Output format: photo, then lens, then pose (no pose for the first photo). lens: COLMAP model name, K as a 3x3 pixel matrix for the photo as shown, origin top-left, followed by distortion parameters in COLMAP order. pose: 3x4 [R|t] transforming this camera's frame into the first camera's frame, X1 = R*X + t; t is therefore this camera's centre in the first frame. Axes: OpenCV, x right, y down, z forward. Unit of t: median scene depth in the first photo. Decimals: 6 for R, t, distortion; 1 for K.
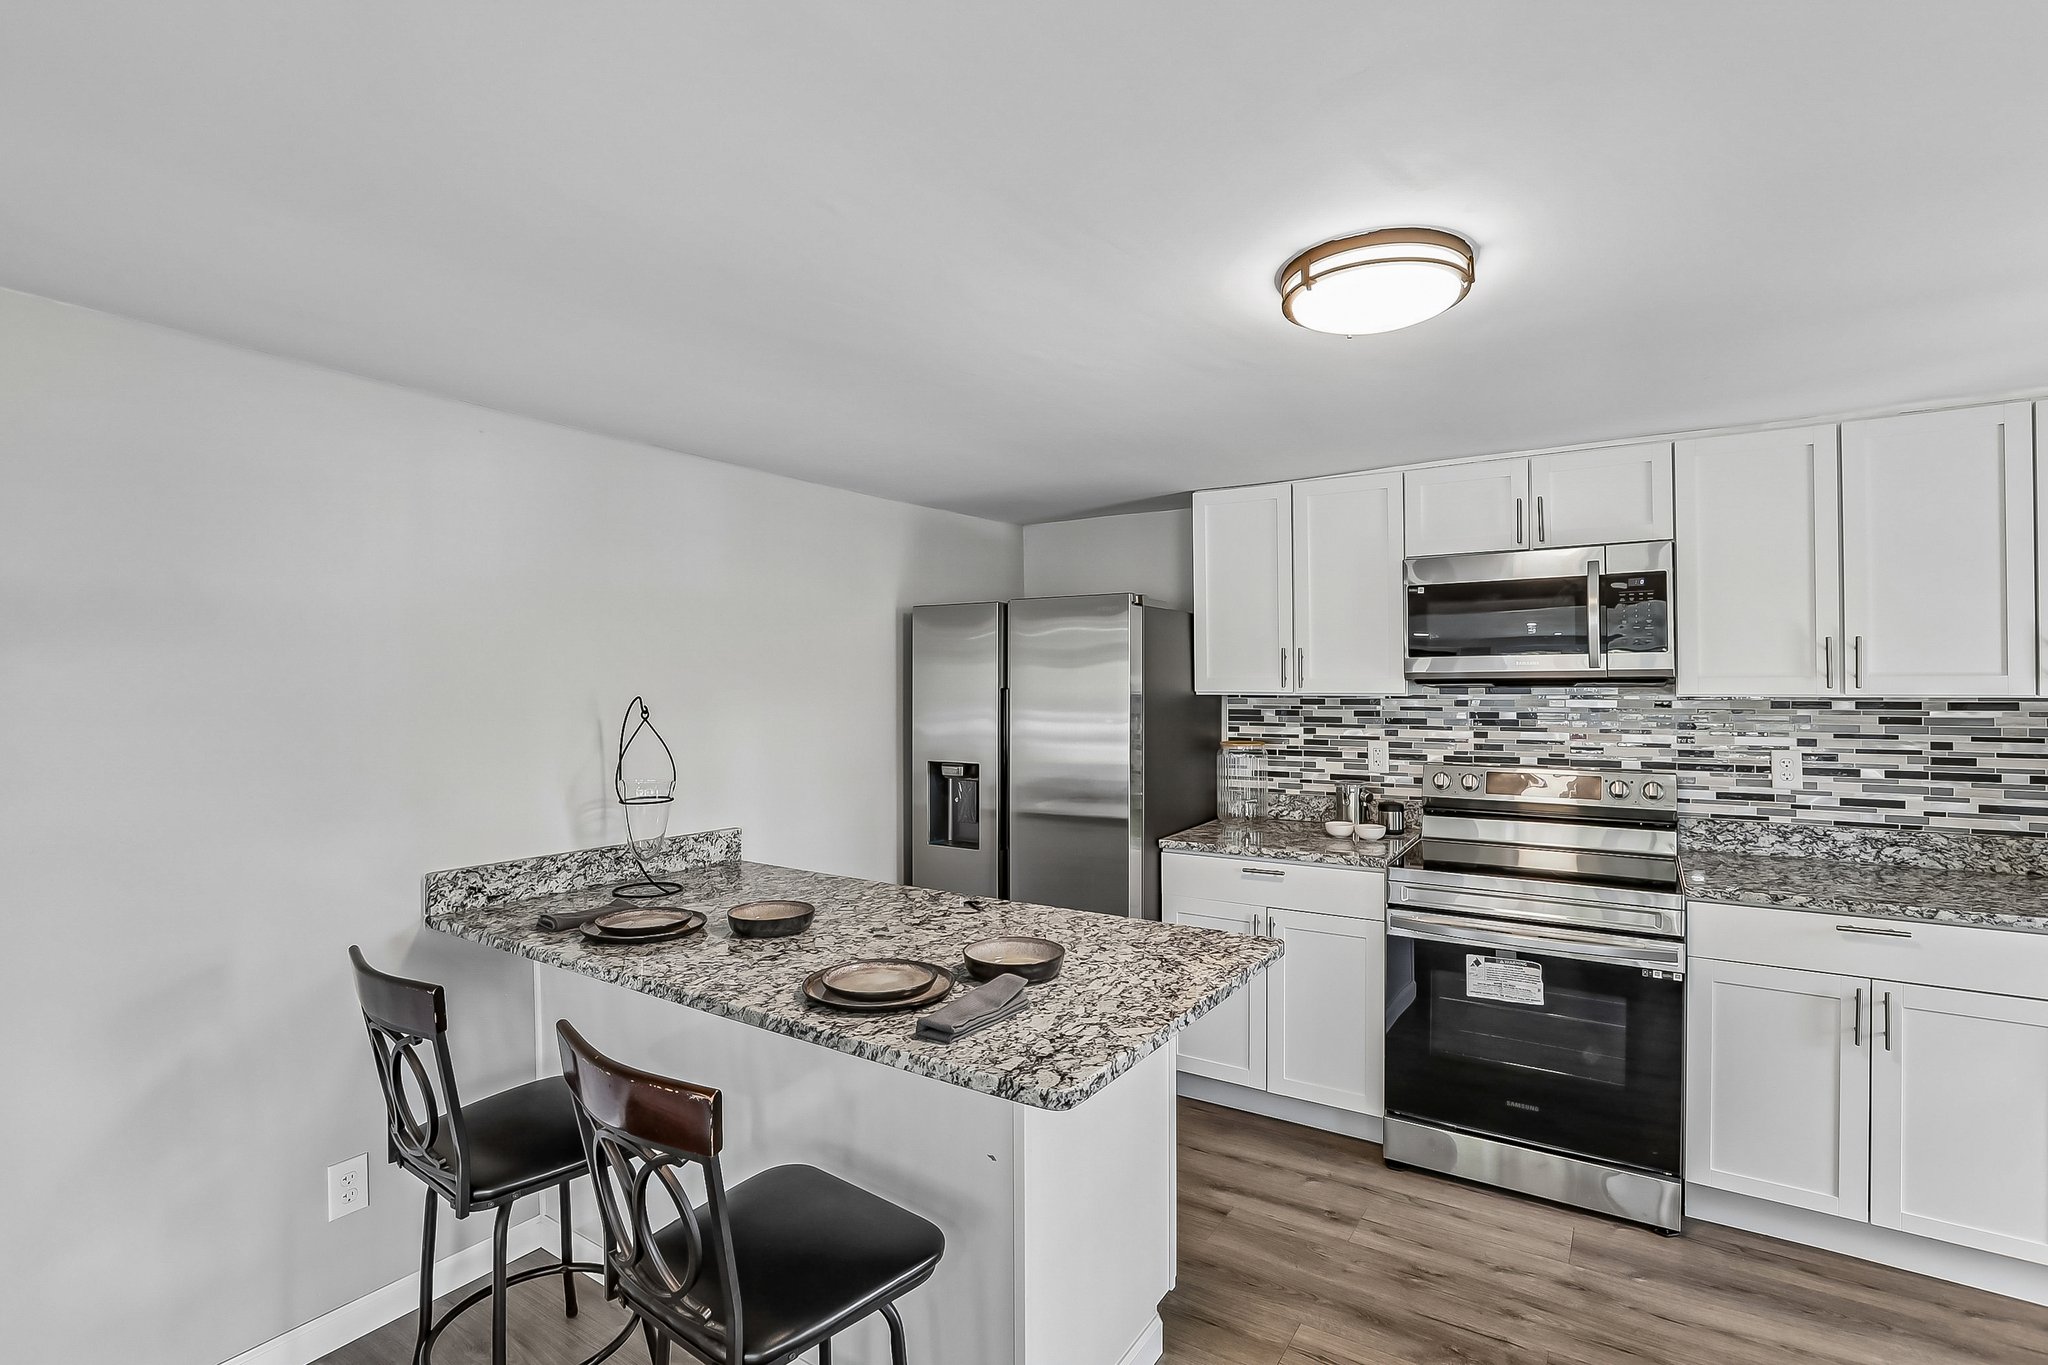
lens RADIAL K [[954.4, 0, 1014.7], [0, 954.4, 673.3], [0, 0, 1]] dist [-0.042325, 0.015157]
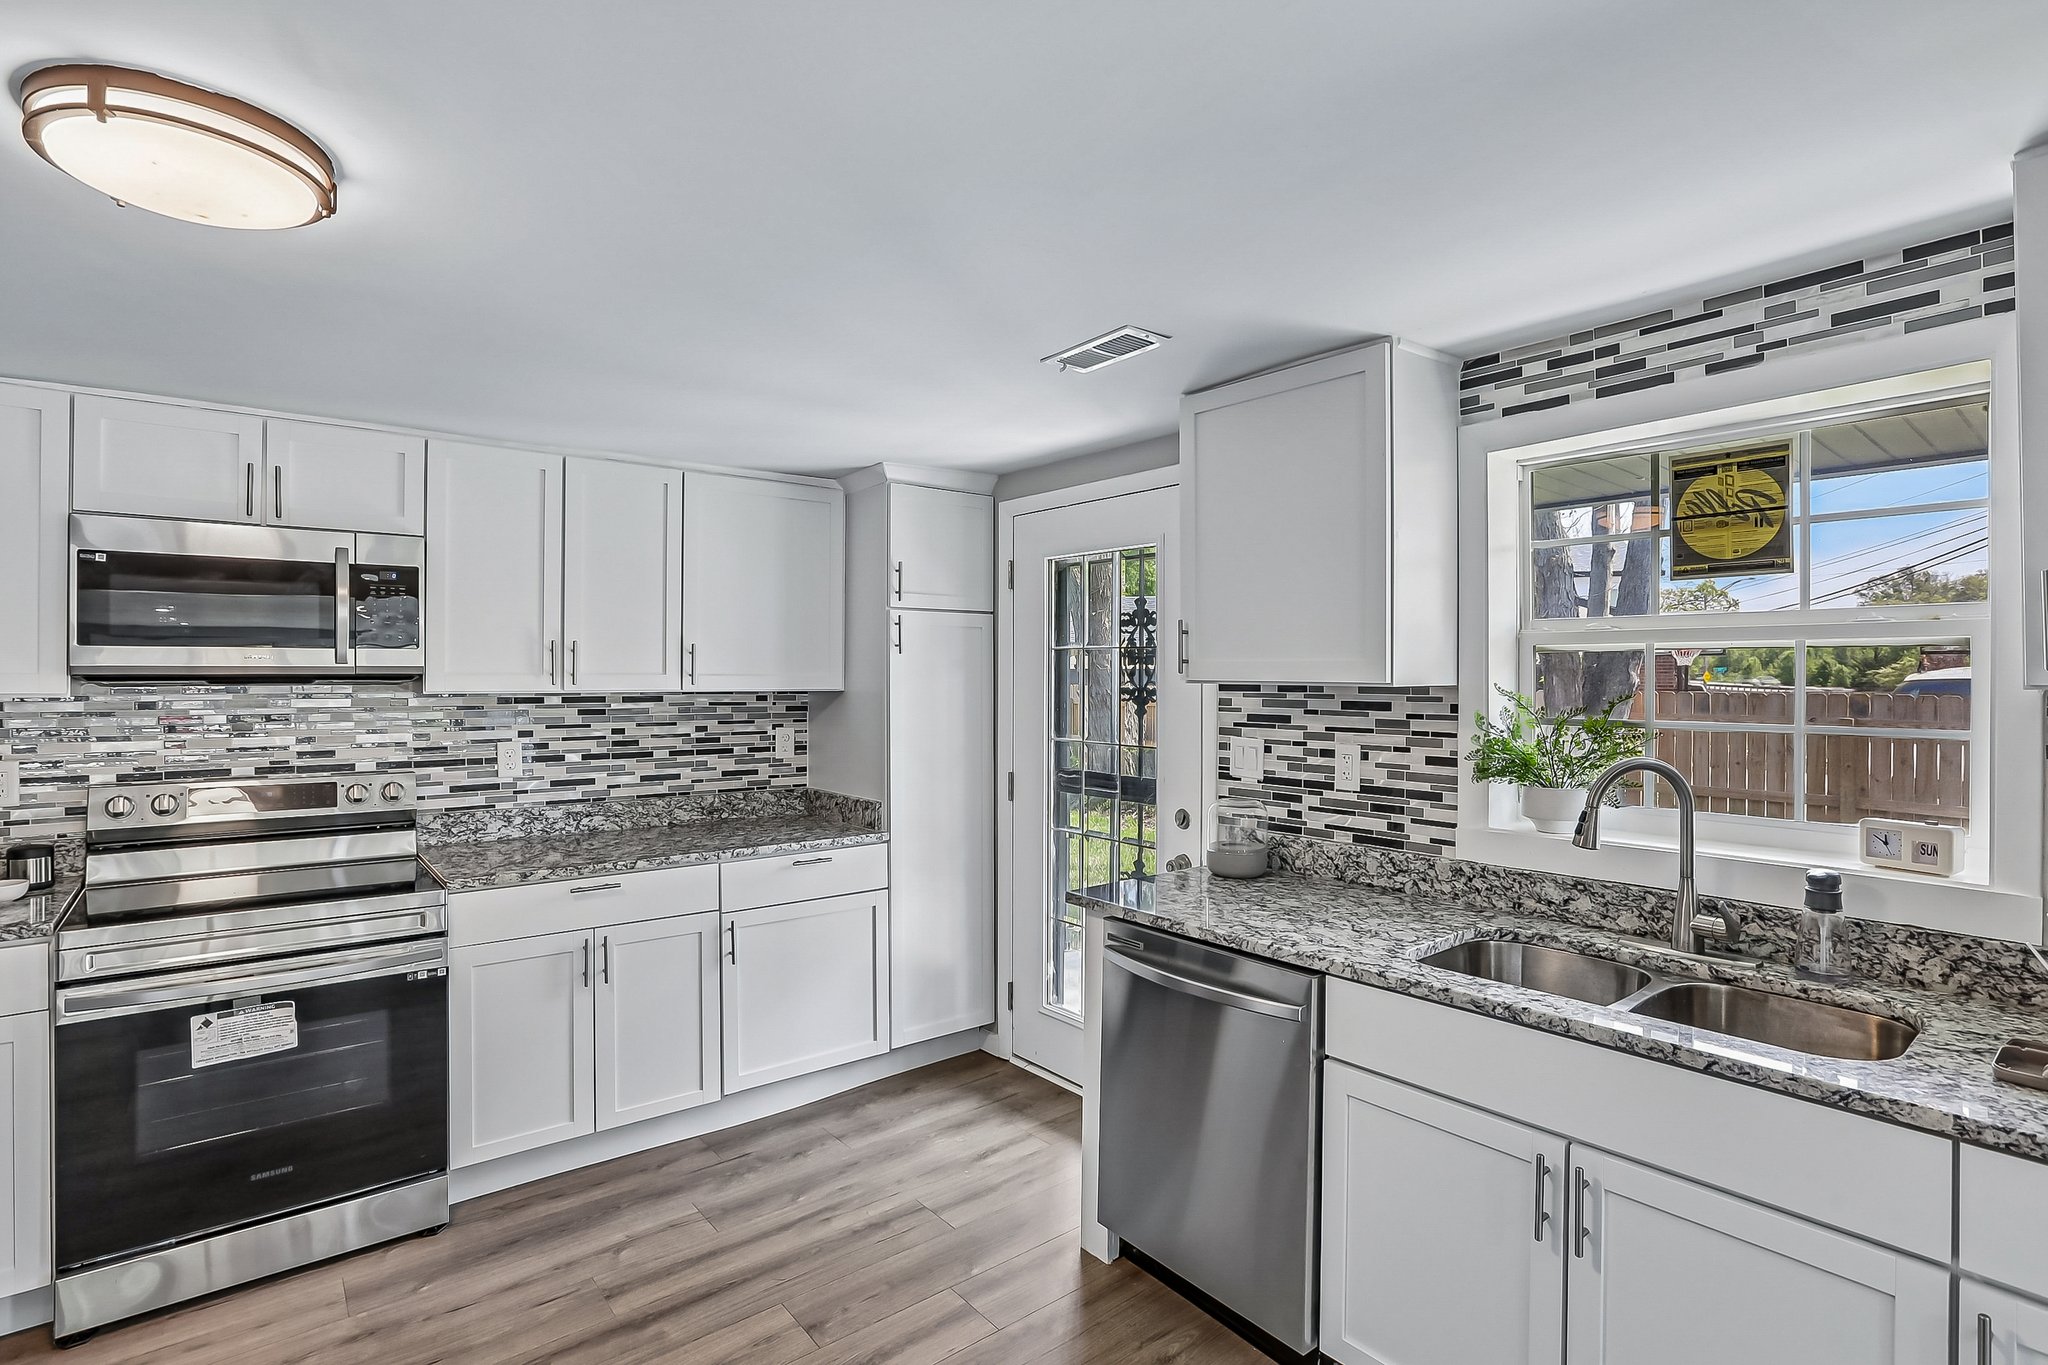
lens RADIAL K [[1001.9, 0, 1004.1], [0, 1001.9, 680.9], [0, 0, 1]] dist [-0.003247, 0.000050]
pose [[0.326470, 0.000805, 0.945207, -0.100661], [-0.010721, 0.999938, 0.002851, 0.001030], [-0.945147, -0.011064, 0.326459, 0.068266]]
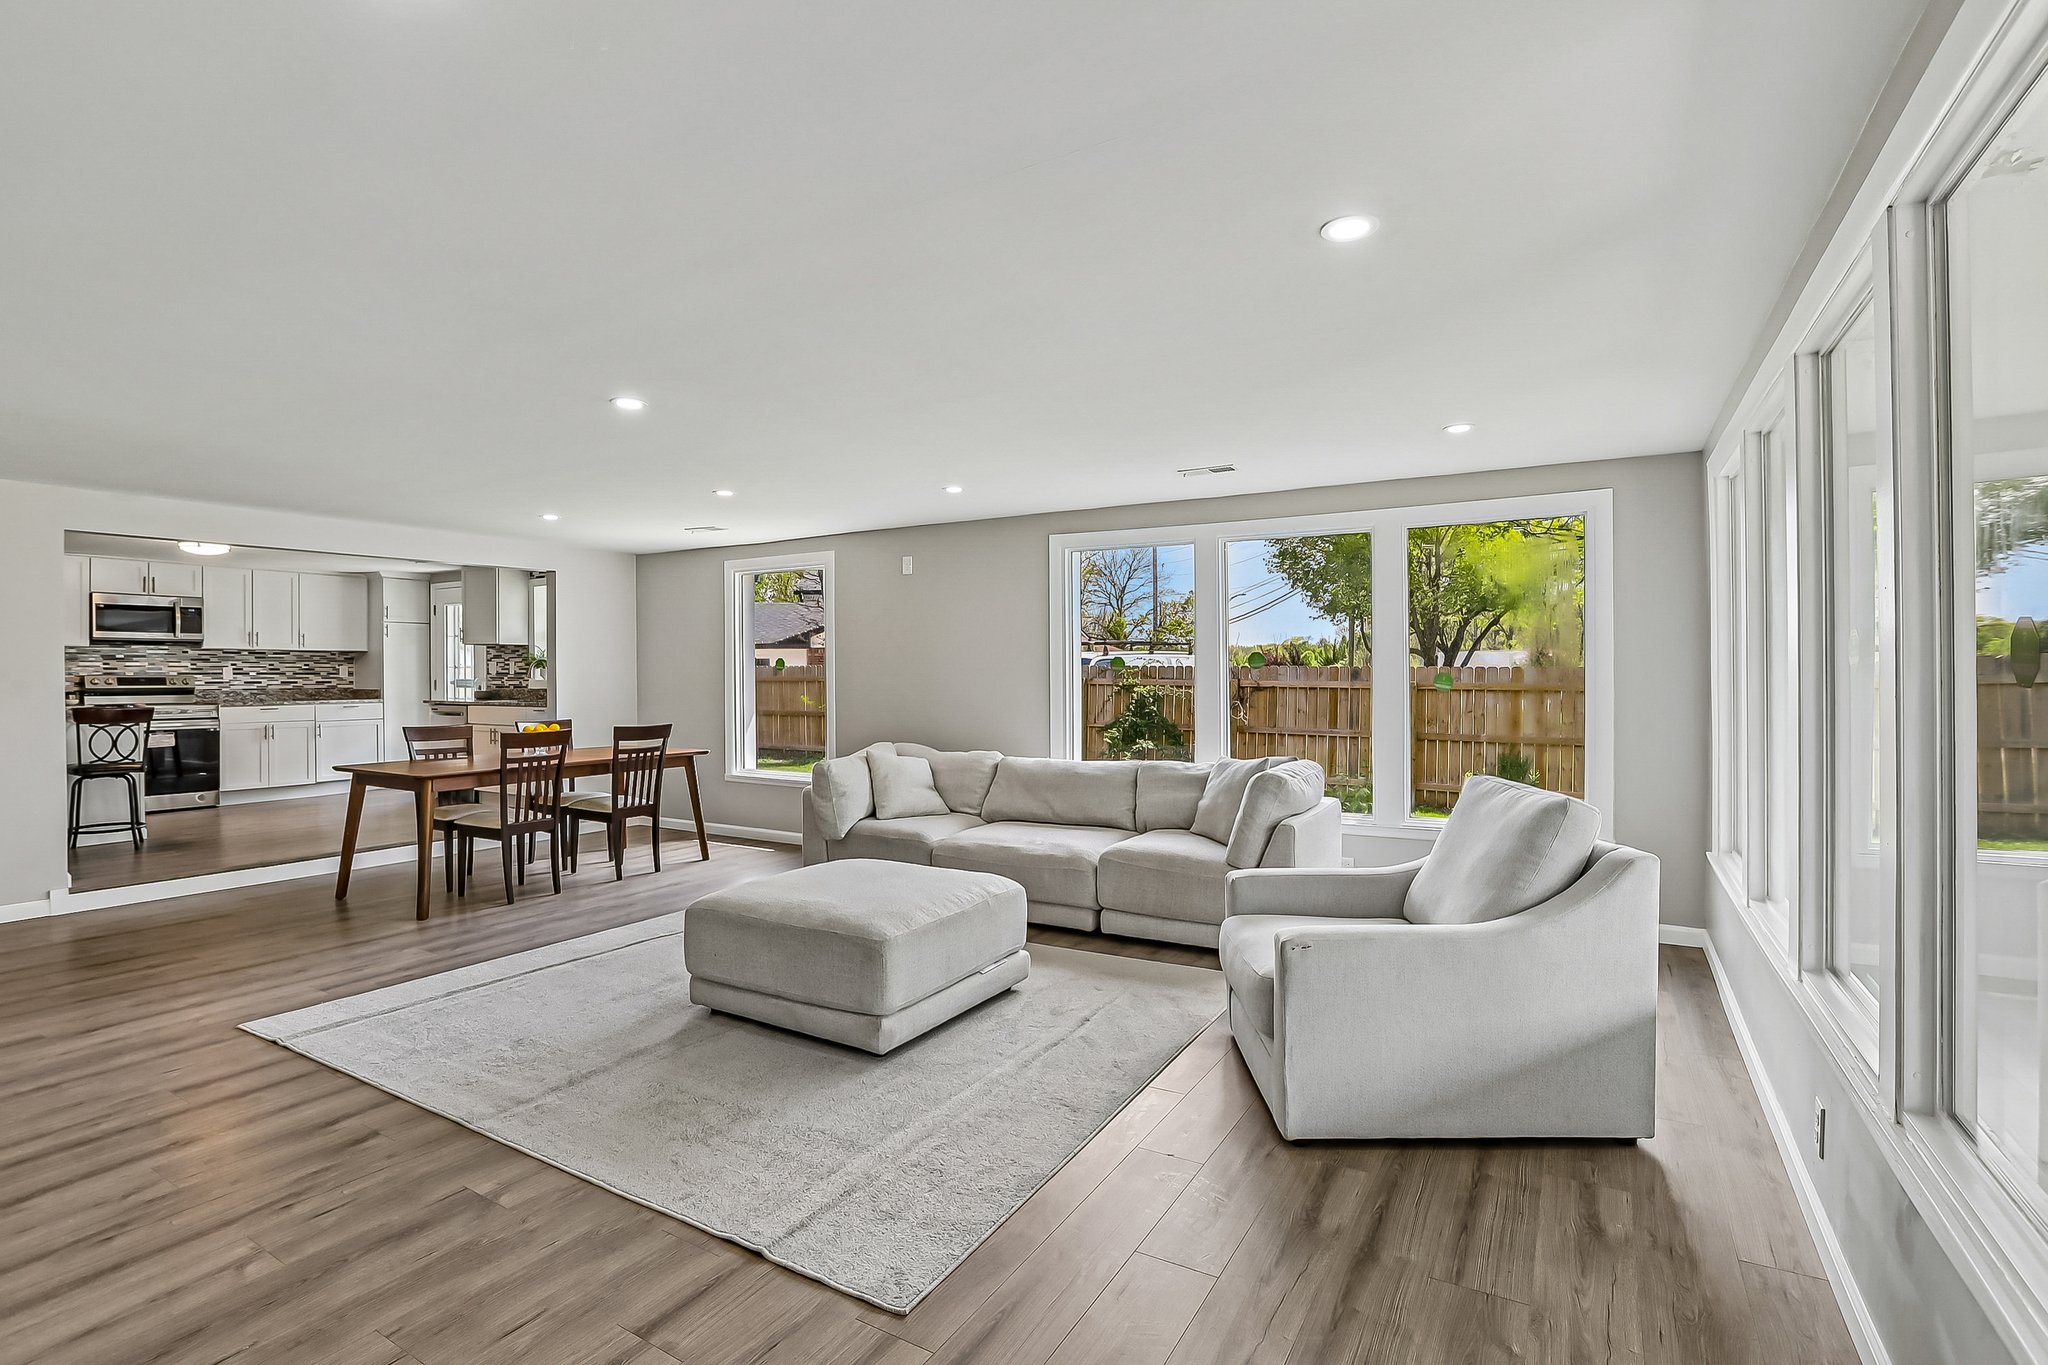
lens RADIAL K [[954.4, 0, 1014.7], [0, 954.4, 673.3], [0, 0, 1]] dist [-0.042325, 0.015157]
pose [[-0.031613, 0.005039, 0.999487, -2.449614], [-0.006792, 0.999963, -0.005256, 0.105456], [-0.999477, -0.006954, -0.031578, -1.578023]]
